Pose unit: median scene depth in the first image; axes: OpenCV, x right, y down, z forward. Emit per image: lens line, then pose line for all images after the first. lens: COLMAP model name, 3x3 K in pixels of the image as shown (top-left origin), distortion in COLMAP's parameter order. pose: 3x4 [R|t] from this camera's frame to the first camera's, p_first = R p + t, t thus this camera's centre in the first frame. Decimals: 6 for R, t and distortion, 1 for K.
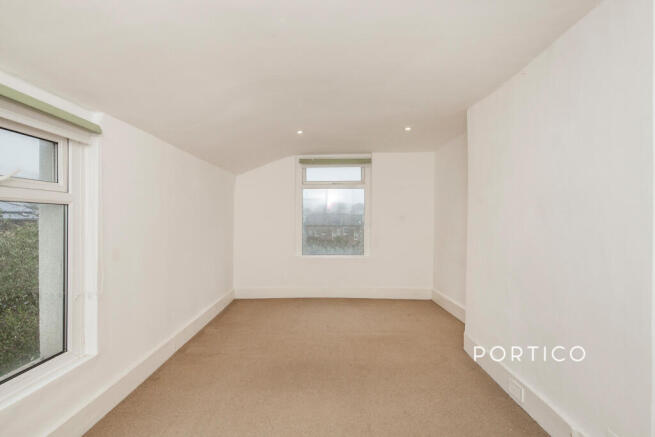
lens RADIAL K [[322.8, 0, 325.6], [0, 322.8, 215.1], [0, 0, 1]] dist [-0.000198, -0.000369]
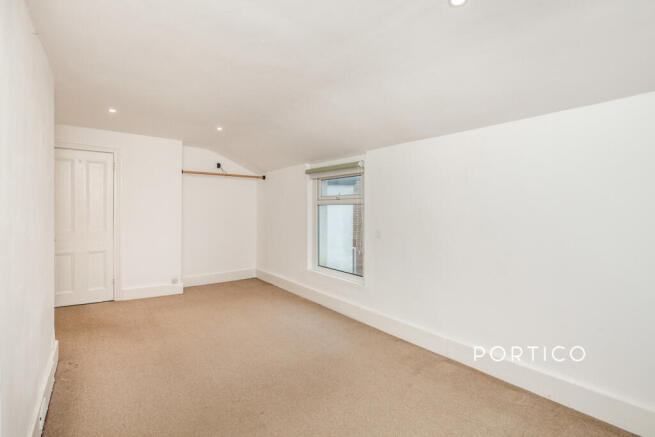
lens RADIAL K [[322.8, 0, 325.6], [0, 322.8, 215.1], [0, 0, 1]] dist [-0.000198, -0.000369]
pose [[-0.793228, -0.000744, -0.608924, 0.273788], [0.003161, 0.999981, -0.005340, 0.019662], [0.608917, -0.006160, -0.793210, 1.149226]]
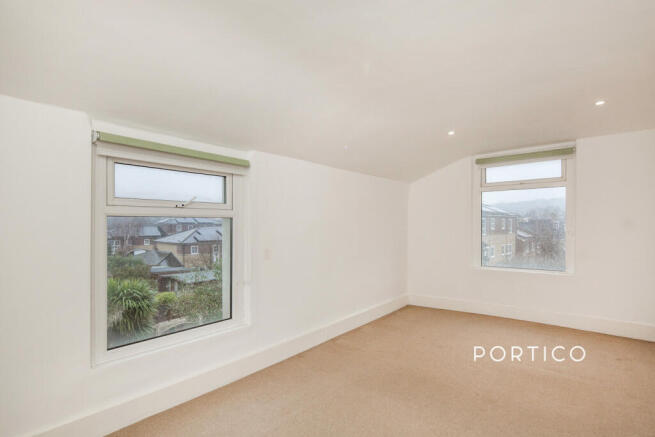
lens RADIAL K [[322.8, 0, 325.6], [0, 322.8, 215.1], [0, 0, 1]] dist [-0.000198, -0.000369]
pose [[0.796847, -0.027119, -0.603573, 0.189162], [0.014156, 0.999556, -0.026221, -0.000338], [0.604016, 0.012350, 0.796877, 0.038204]]
